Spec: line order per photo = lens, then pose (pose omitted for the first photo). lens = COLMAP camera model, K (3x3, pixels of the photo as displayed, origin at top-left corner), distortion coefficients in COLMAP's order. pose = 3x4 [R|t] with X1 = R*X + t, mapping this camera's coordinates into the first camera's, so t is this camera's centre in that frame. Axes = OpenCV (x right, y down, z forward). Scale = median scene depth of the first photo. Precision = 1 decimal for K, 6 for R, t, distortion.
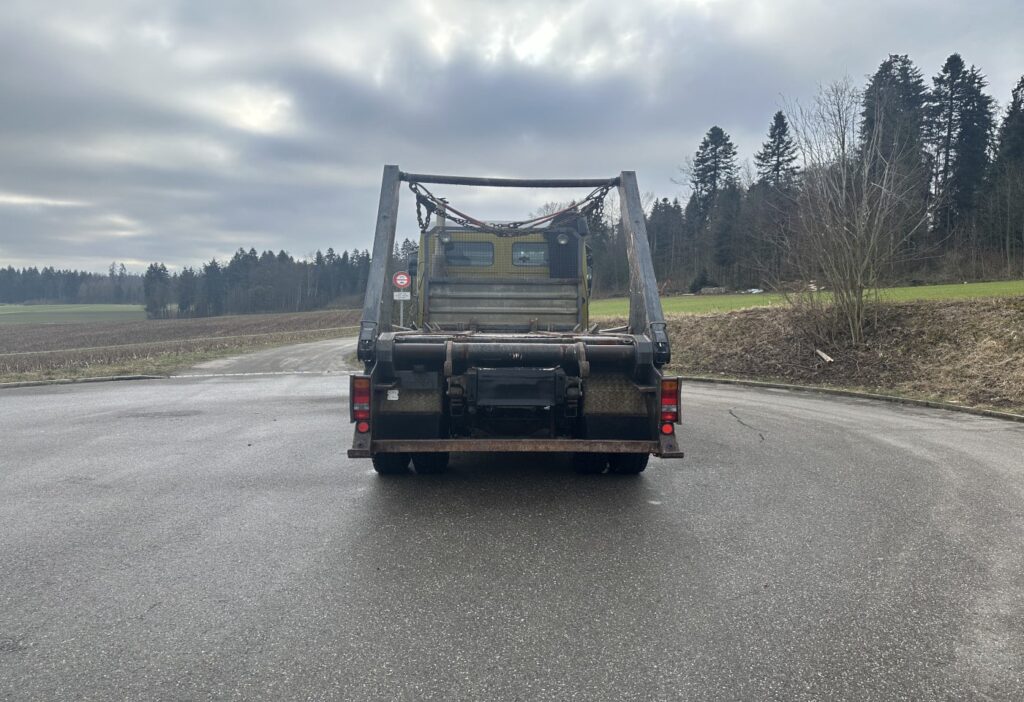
lens RADIAL K [[720.0, 0, 505.5], [0, 720.0, 330.1], [0, 0, 1]] dist [0.042978, -0.046144]
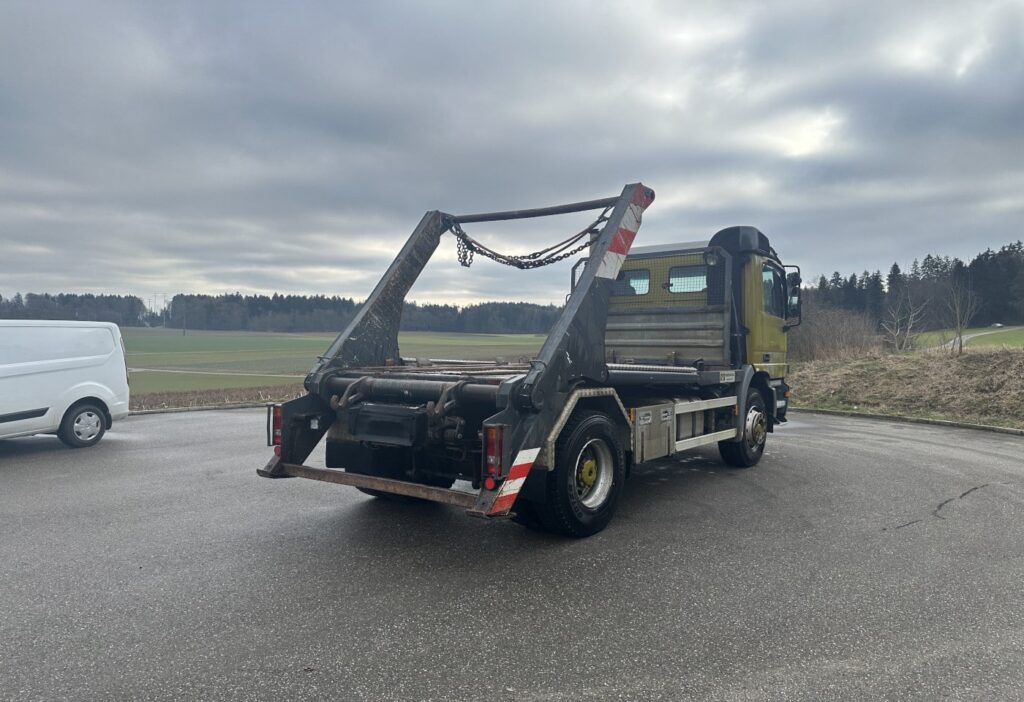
lens RADIAL K [[720.0, 0, 520.6], [0, 720.0, 309.5], [0, 0, 1]] dist [0.042978, -0.046144]
pose [[0.775609, -0.034537, -0.630268, 0.452978], [-0.007842, 0.997898, -0.064332, -0.009445], [0.631164, 0.054839, 0.773708, 0.189480]]
